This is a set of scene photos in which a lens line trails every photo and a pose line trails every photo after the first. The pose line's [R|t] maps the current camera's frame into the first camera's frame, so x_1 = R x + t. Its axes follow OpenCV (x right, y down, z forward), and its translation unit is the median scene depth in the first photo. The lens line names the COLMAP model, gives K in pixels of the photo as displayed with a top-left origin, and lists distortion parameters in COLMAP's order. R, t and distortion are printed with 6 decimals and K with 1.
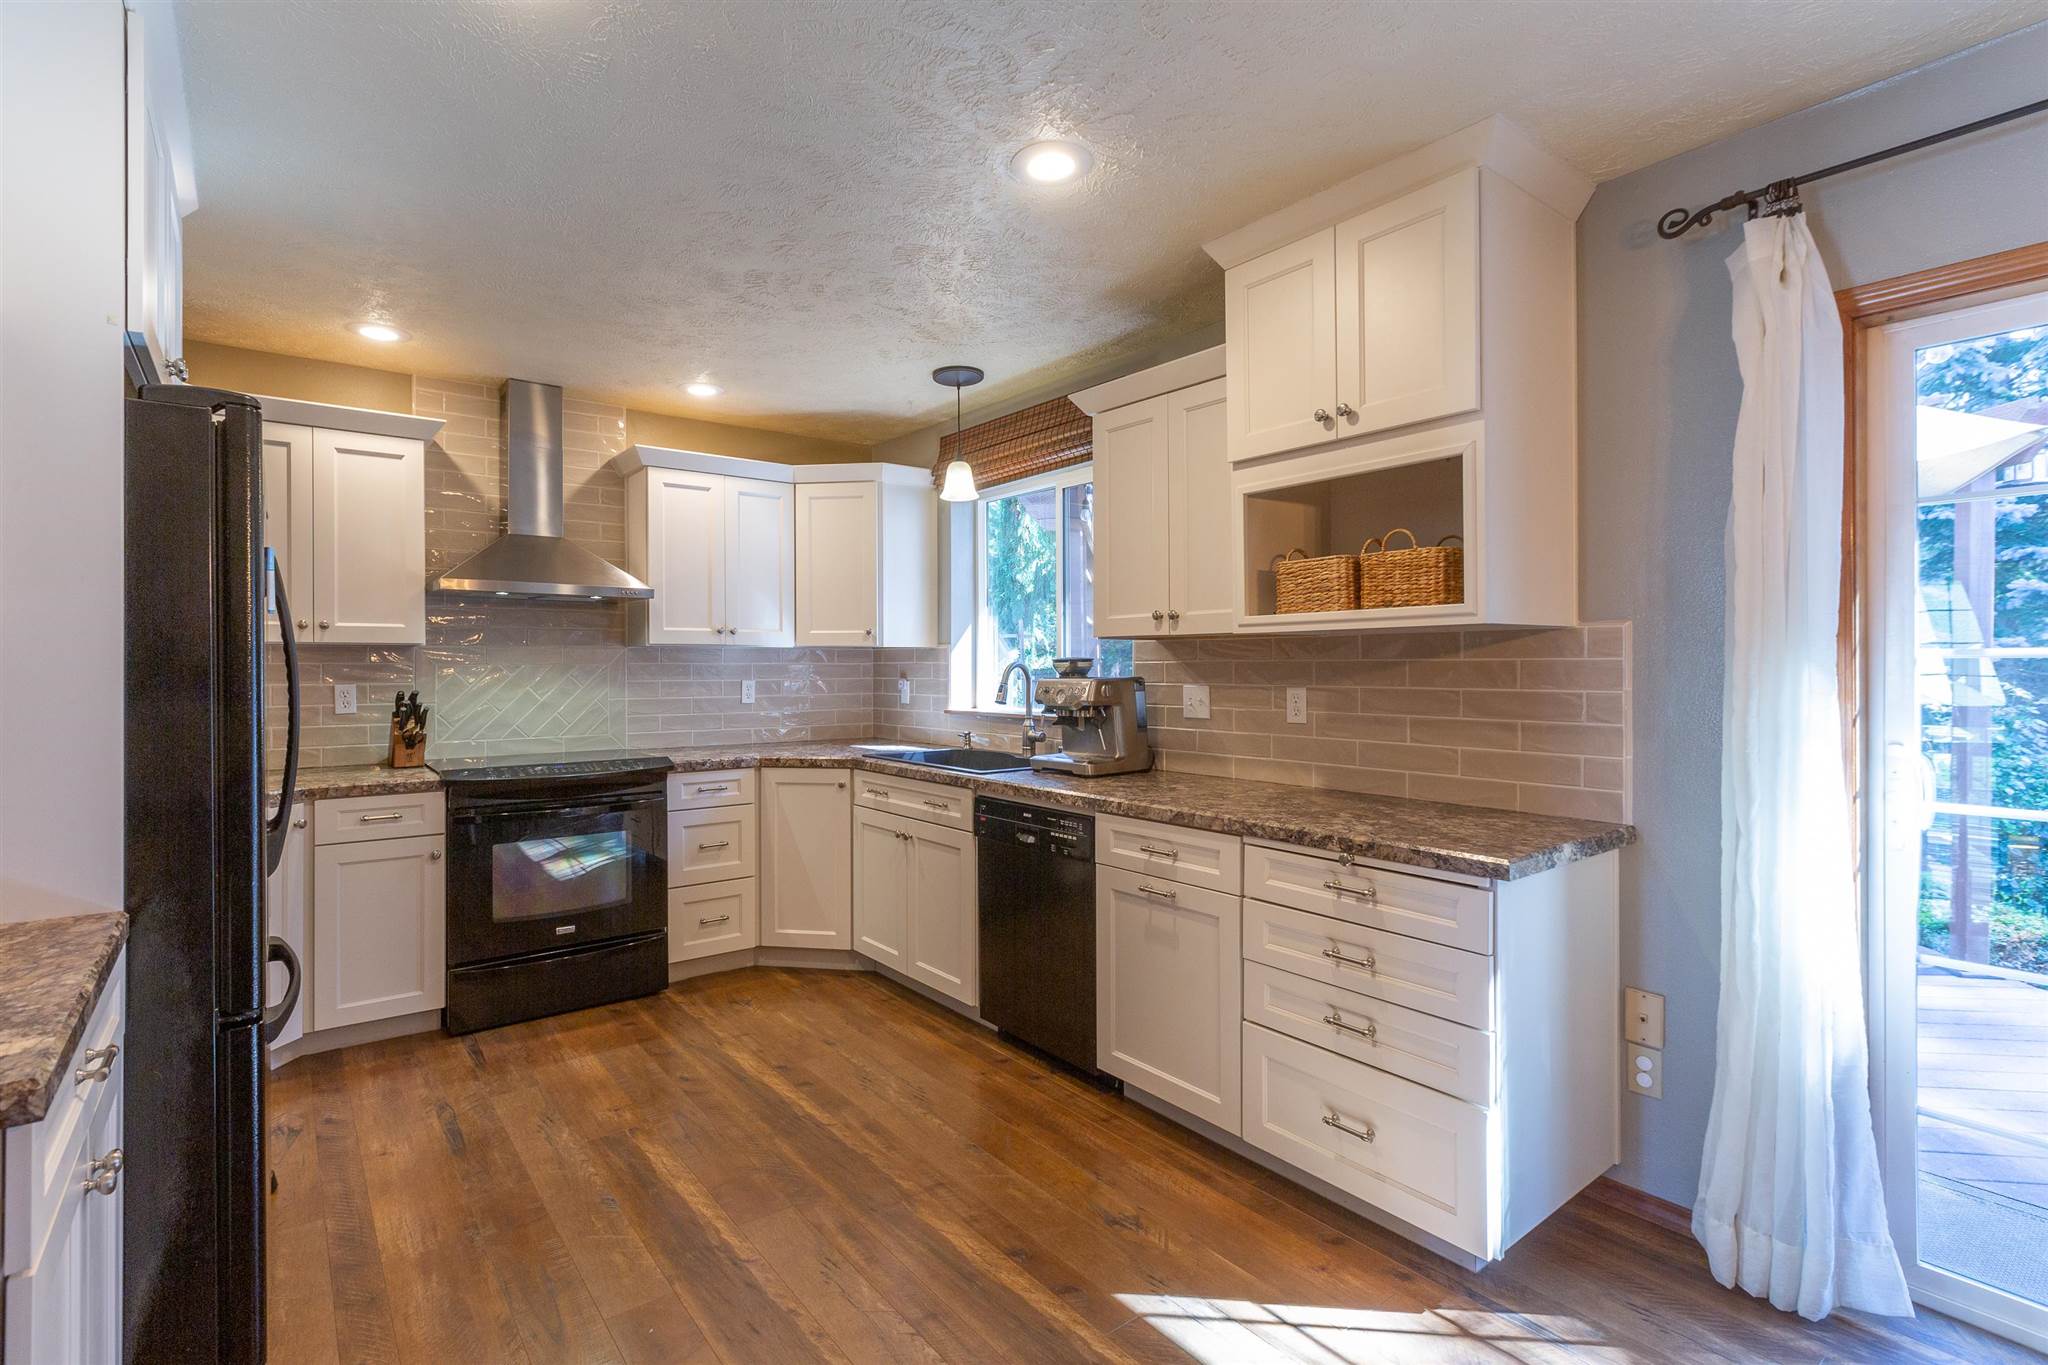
lens RADIAL K [[929.1, 0, 1020.4], [0, 929.1, 665.9], [0, 0, 1]] dist [0.001024, -0.000169]
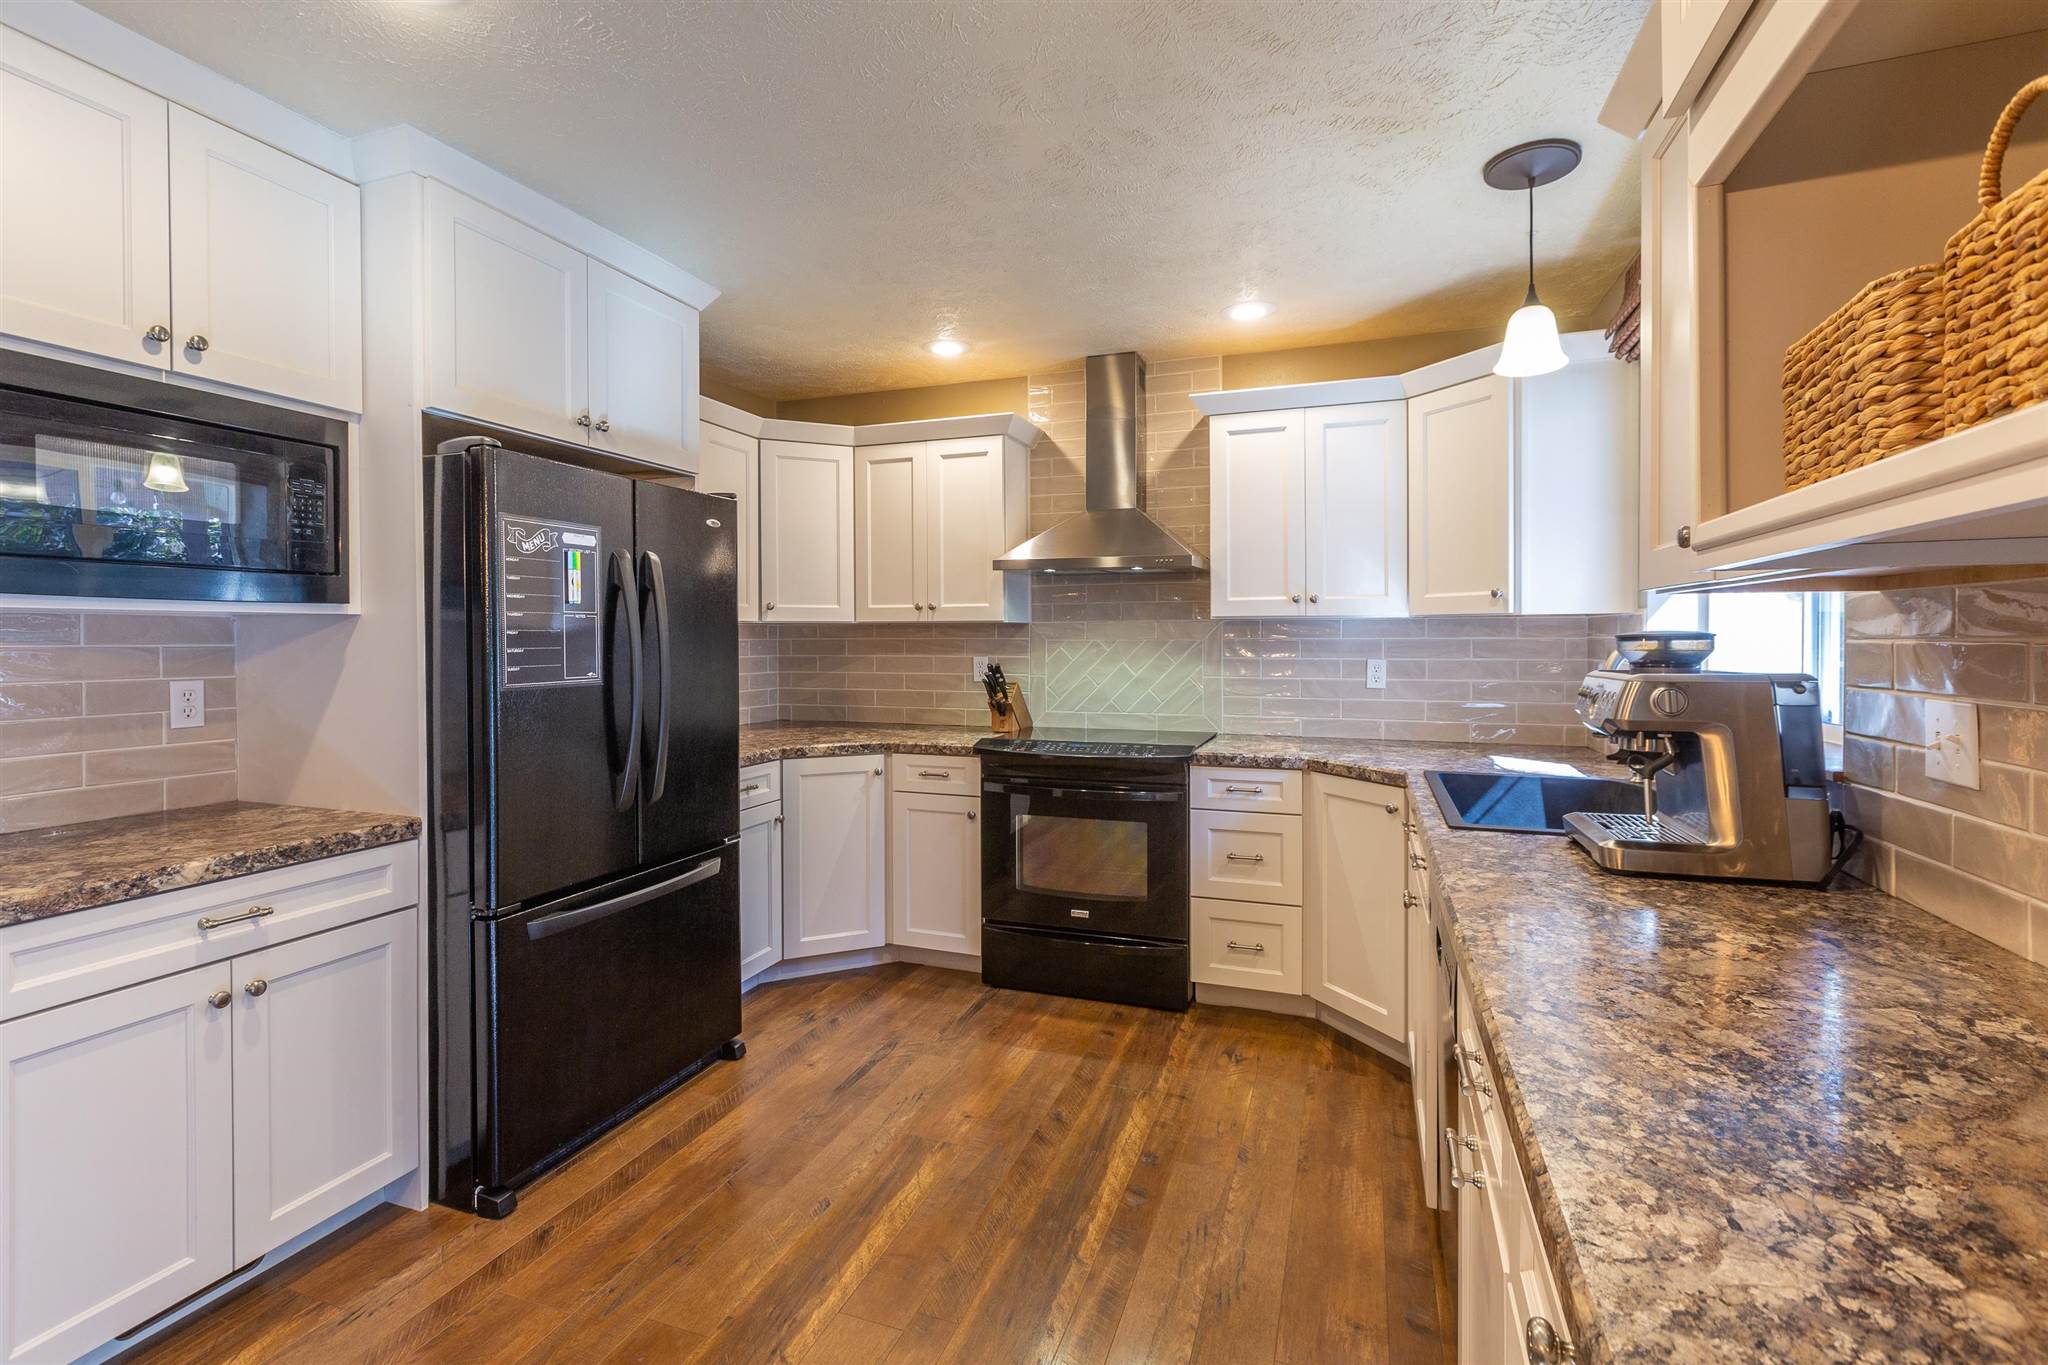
lens RADIAL K [[938.6, 0, 1025.7], [0, 938.6, 649.9], [0, 0, 1]] dist [0.000085, 0.000185]
pose [[0.524963, 0.012939, -0.851027, 0.332230], [-0.000145, 0.999886, 0.015113, -0.006729], [0.851125, -0.007810, 0.524904, 0.465305]]
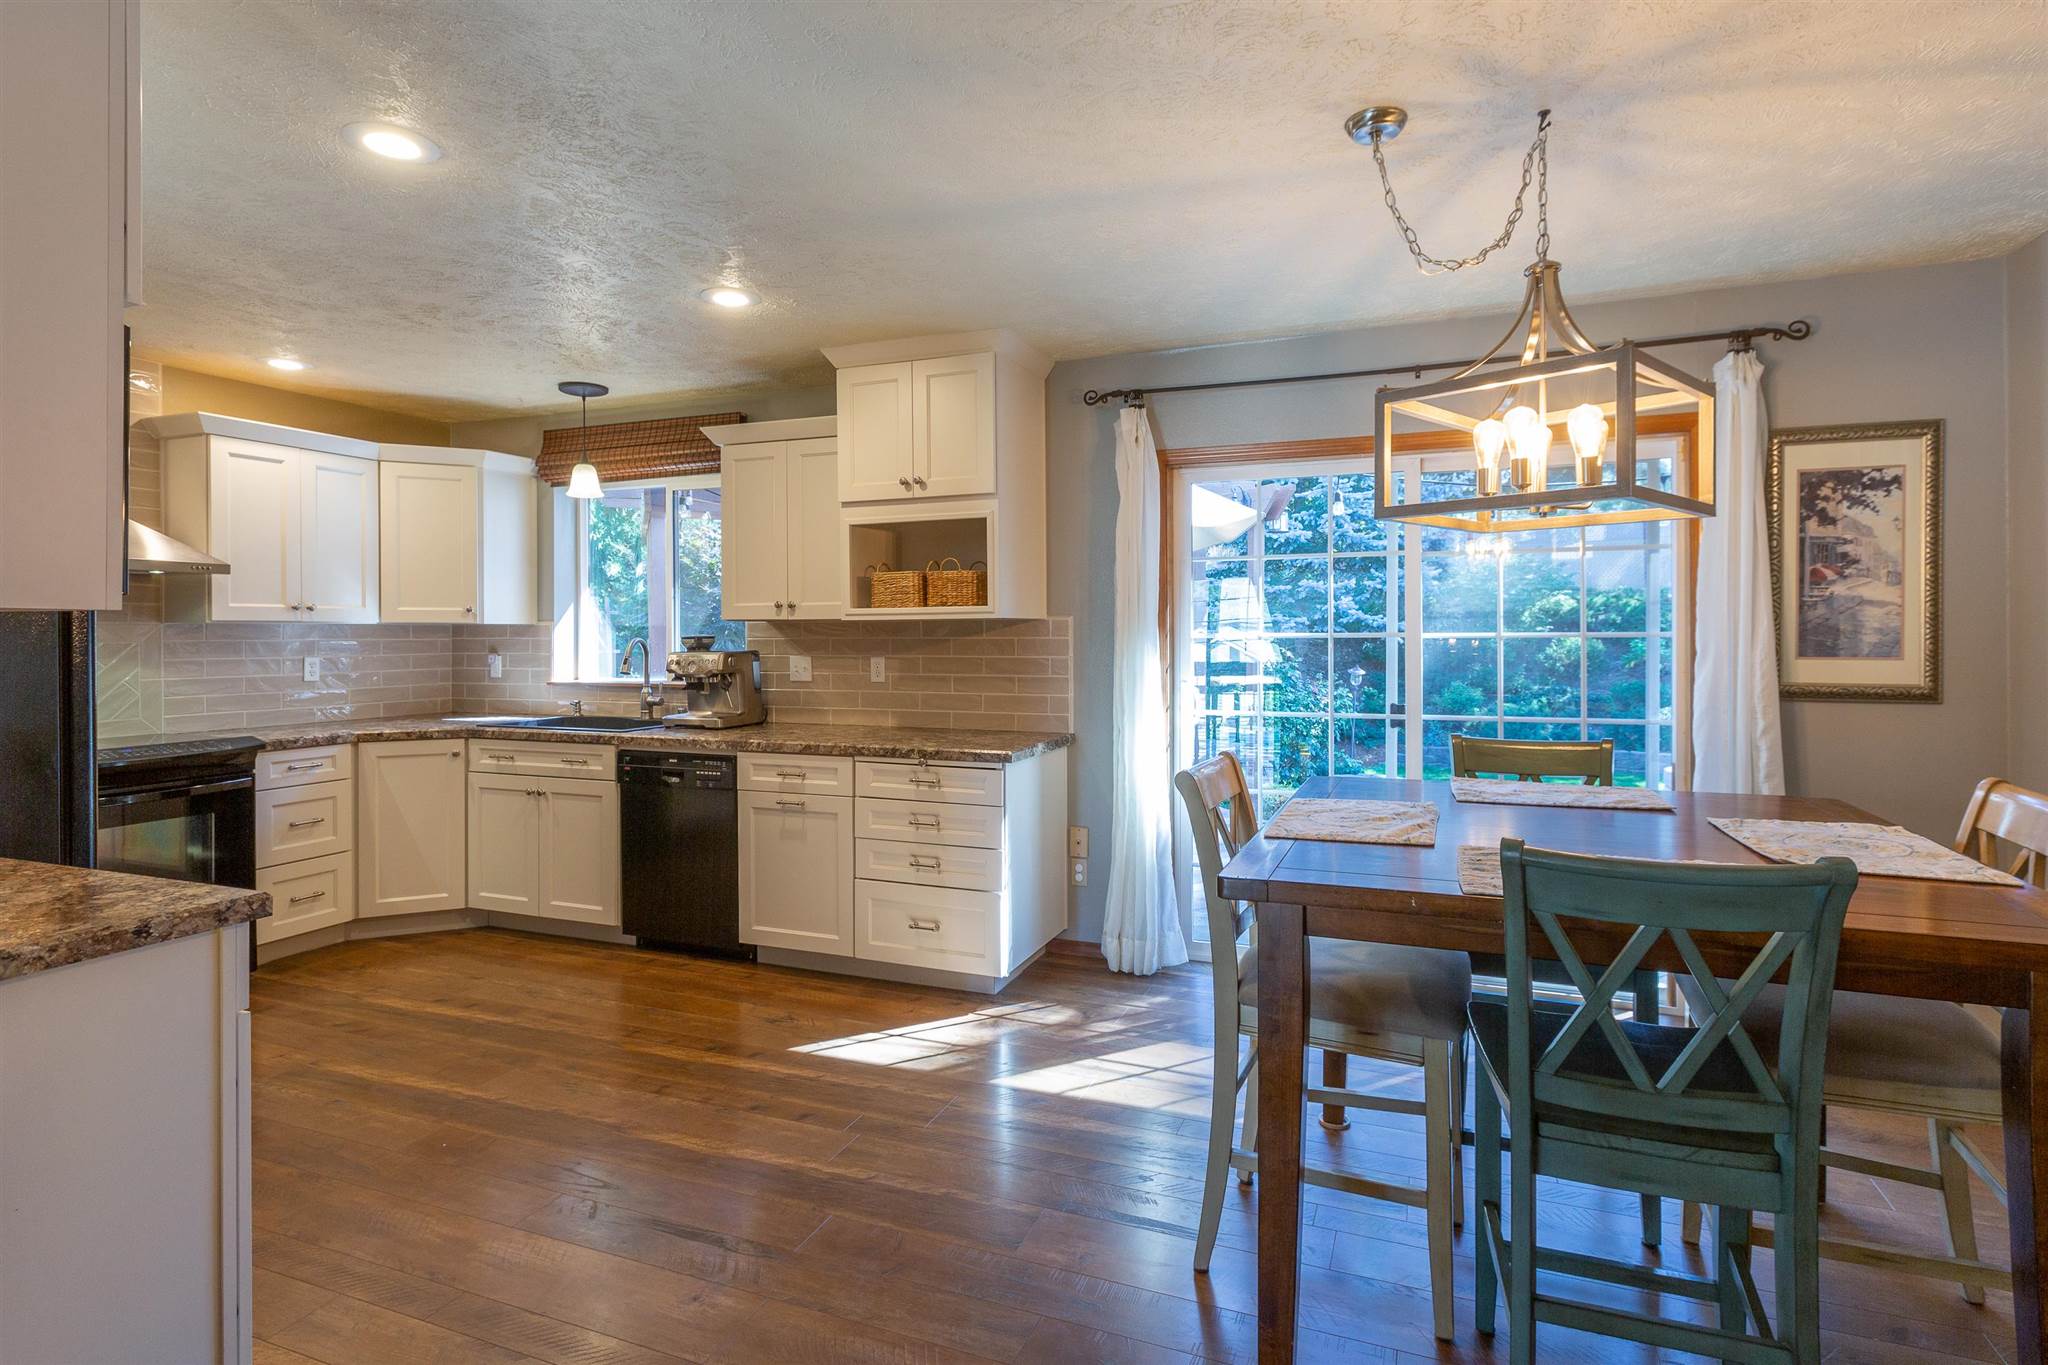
lens RADIAL K [[923.4, 0, 1069.8], [0, 923.4, 635.2], [0, 0, 1]] dist [0.001181, 0.000624]
pose [[0.850846, -0.001339, 0.525413, -0.182344], [0.001522, 0.999999, 0.000085, -0.009084], [-0.525412, 0.000727, 0.850847, -0.333177]]
